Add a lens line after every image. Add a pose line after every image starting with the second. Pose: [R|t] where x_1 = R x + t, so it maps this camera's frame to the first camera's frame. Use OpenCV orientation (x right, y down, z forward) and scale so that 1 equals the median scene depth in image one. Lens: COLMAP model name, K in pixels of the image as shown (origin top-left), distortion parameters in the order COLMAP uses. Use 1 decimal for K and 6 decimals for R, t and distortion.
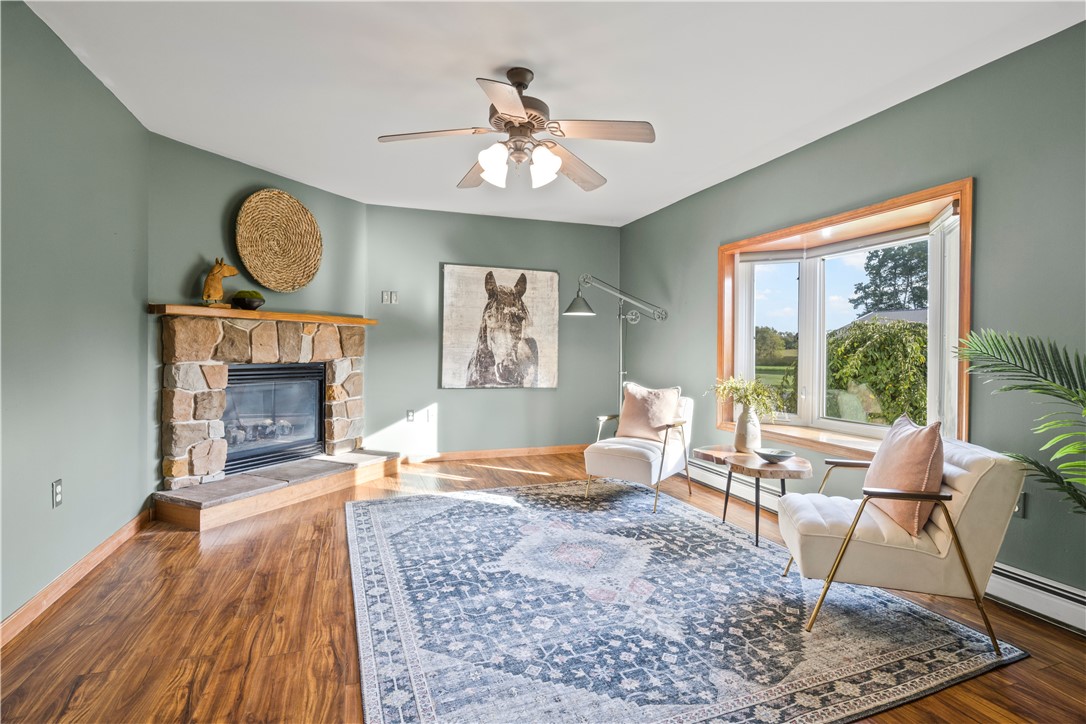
lens RADIAL K [[541.1, 0, 525.0], [0, 541.1, 336.1], [0, 0, 1]] dist [-0.016153, 0.000051]
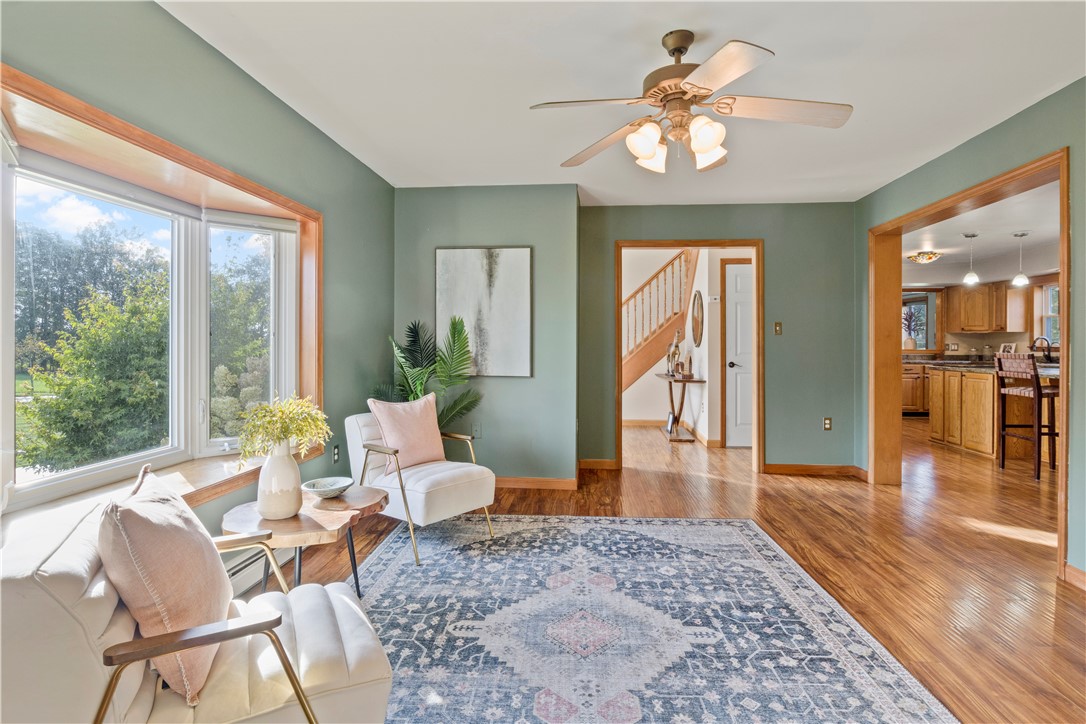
lens RADIAL K [[541.1, 0, 537.6], [0, 541.1, 352.9], [0, 0, 1]] dist [-0.016153, 0.000051]
pose [[-0.919631, -0.018855, 0.392330, -0.149149], [-0.019740, 0.999804, 0.001779, 0.020079], [-0.392286, -0.006109, -0.919823, 1.967694]]
